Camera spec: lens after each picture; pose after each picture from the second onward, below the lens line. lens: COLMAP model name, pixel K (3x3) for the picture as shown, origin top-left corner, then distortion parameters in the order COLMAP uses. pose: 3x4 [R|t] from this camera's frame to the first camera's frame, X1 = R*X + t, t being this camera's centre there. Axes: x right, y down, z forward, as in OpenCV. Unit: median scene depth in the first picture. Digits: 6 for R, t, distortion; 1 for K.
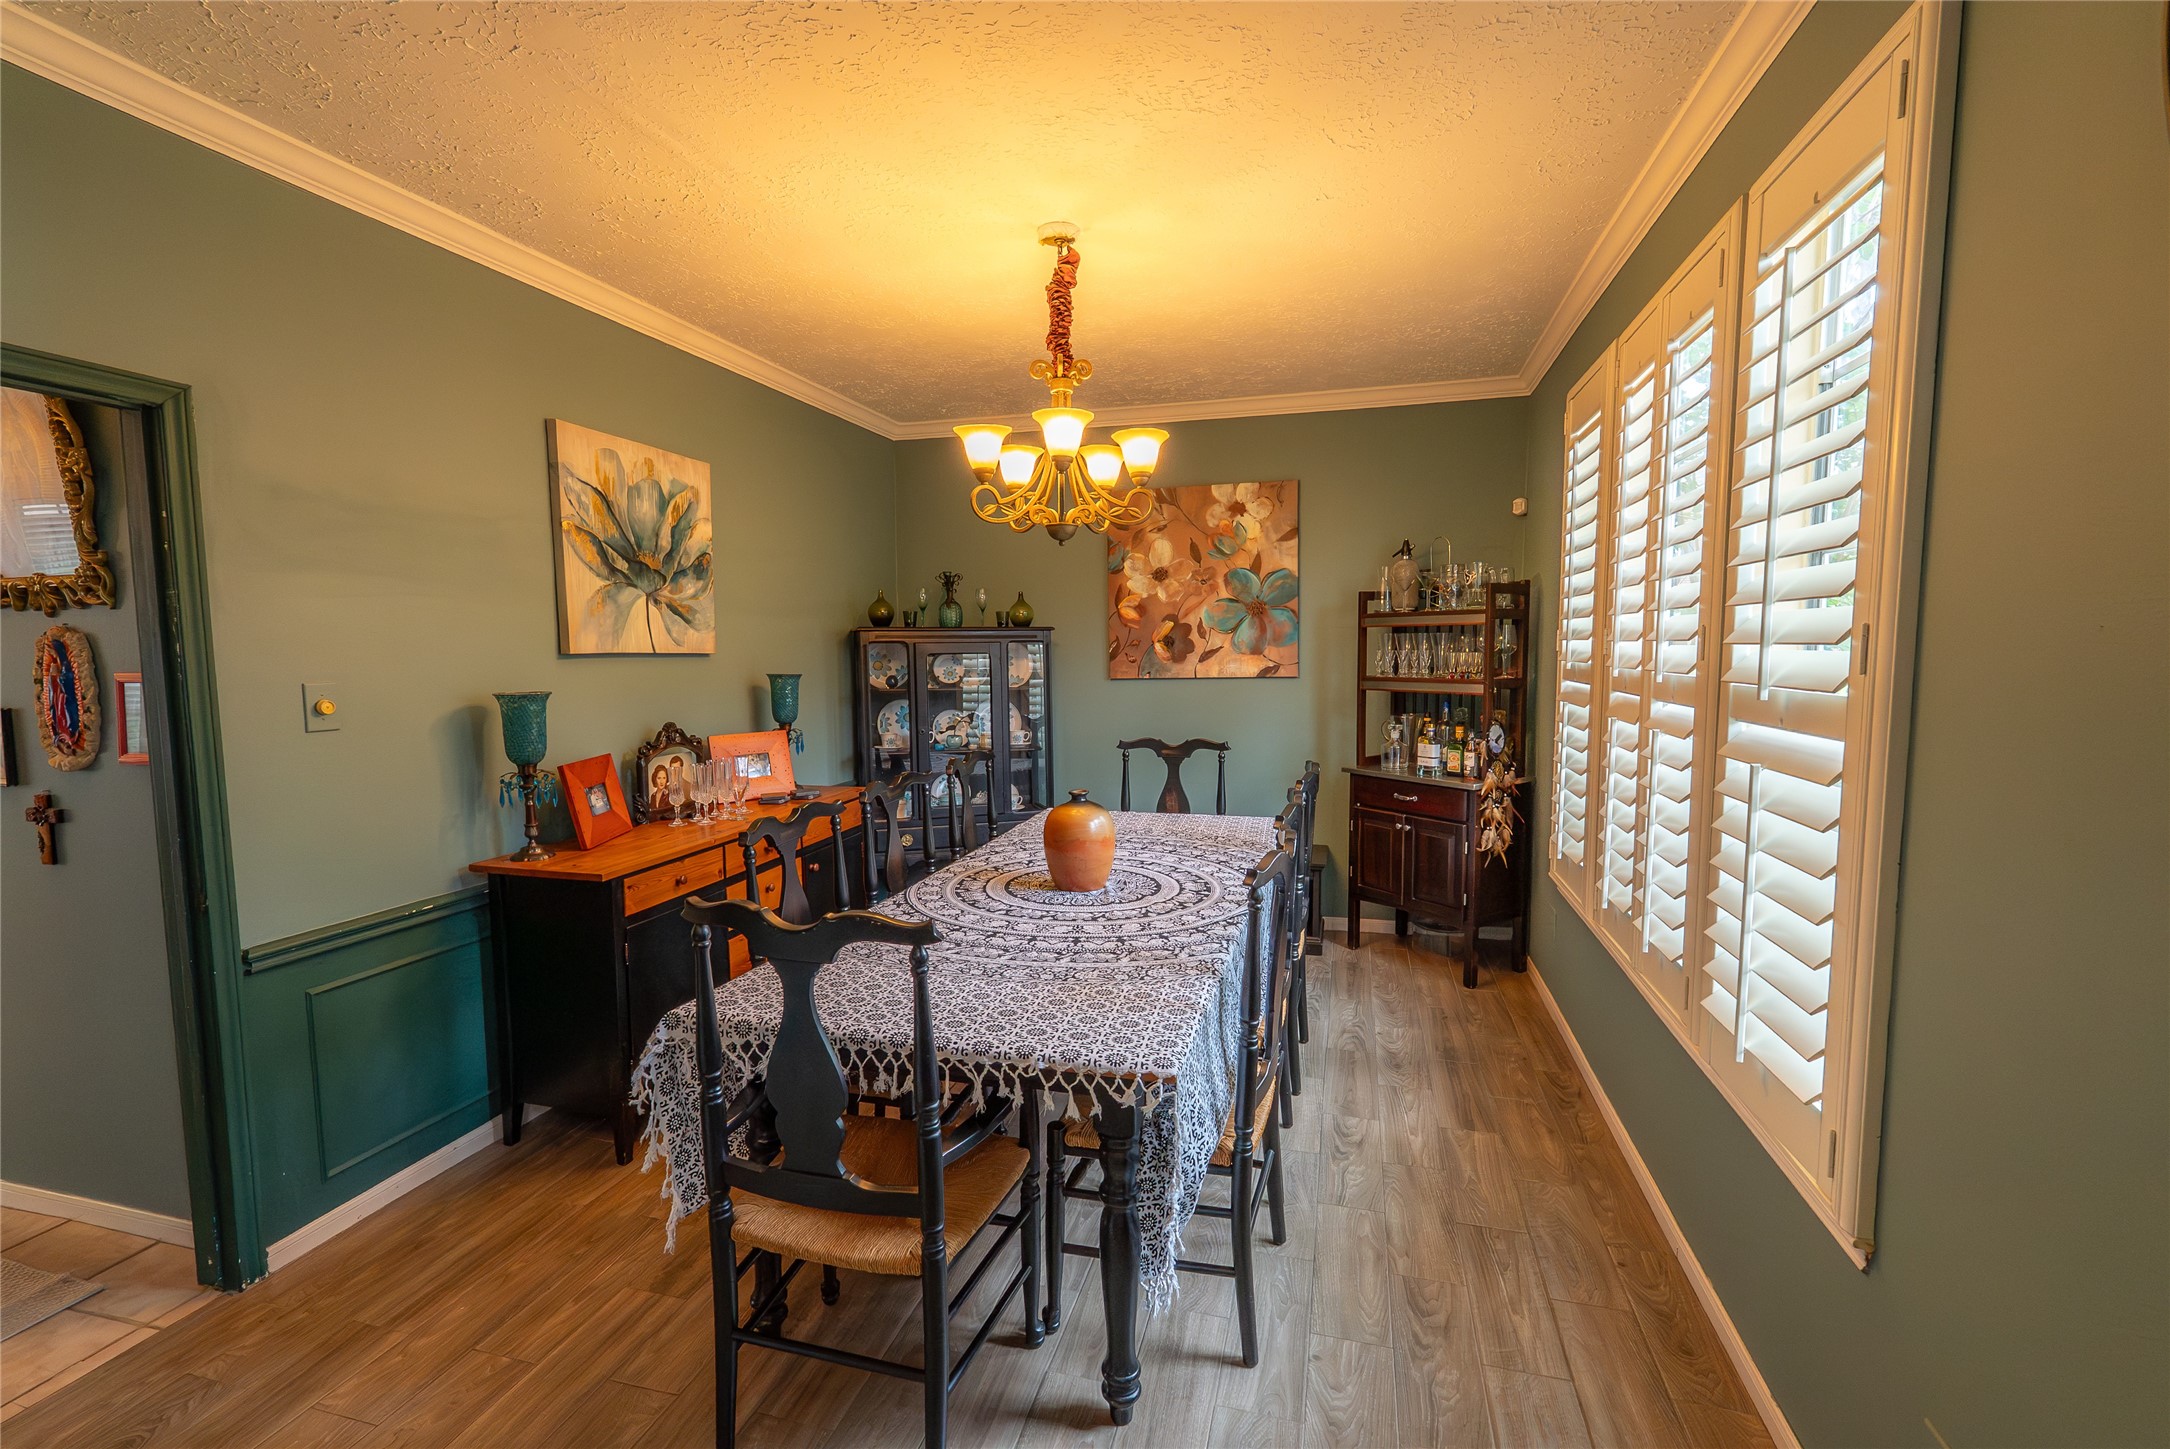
lens RADIAL K [[981.5, 0, 1085.0], [0, 981.5, 724.5], [0, 0, 1]] dist [-0.043154, 0.001152]
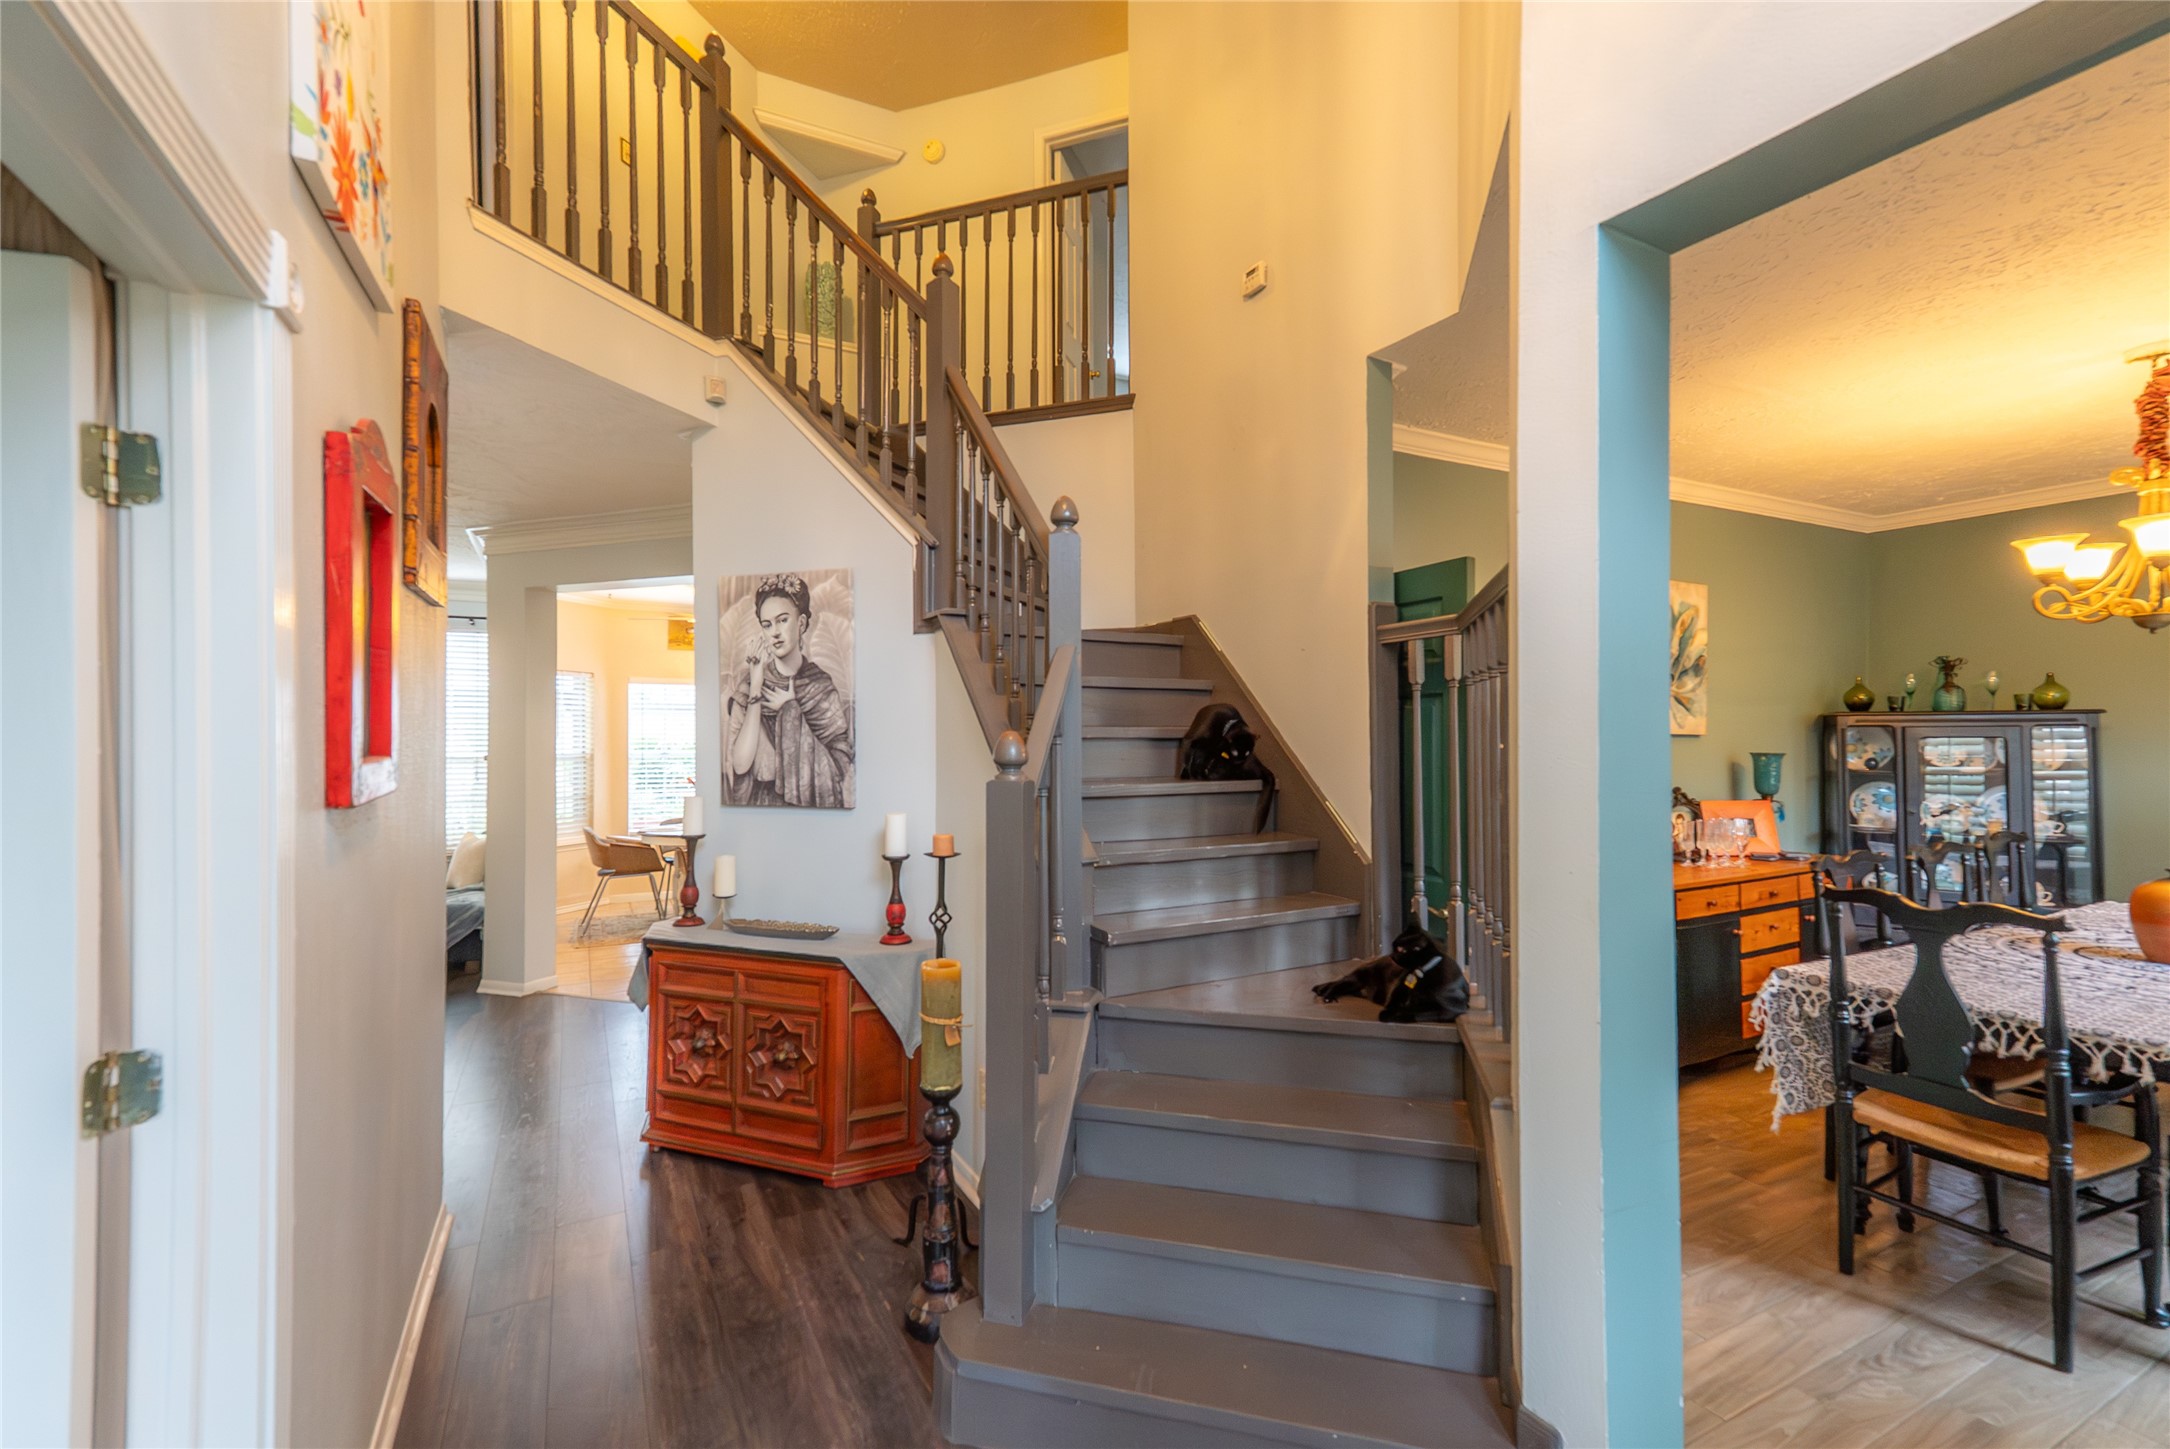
lens RADIAL K [[930.3, 0, 1047.6], [0, 930.3, 727.8], [0, 0, 1]] dist [0.003959, -0.000233]
pose [[0.666004, -0.001473, -0.745946, -0.054872], [-0.061091, 0.996531, -0.056512, 0.039965], [0.743442, 0.083208, 0.663604, -0.451283]]
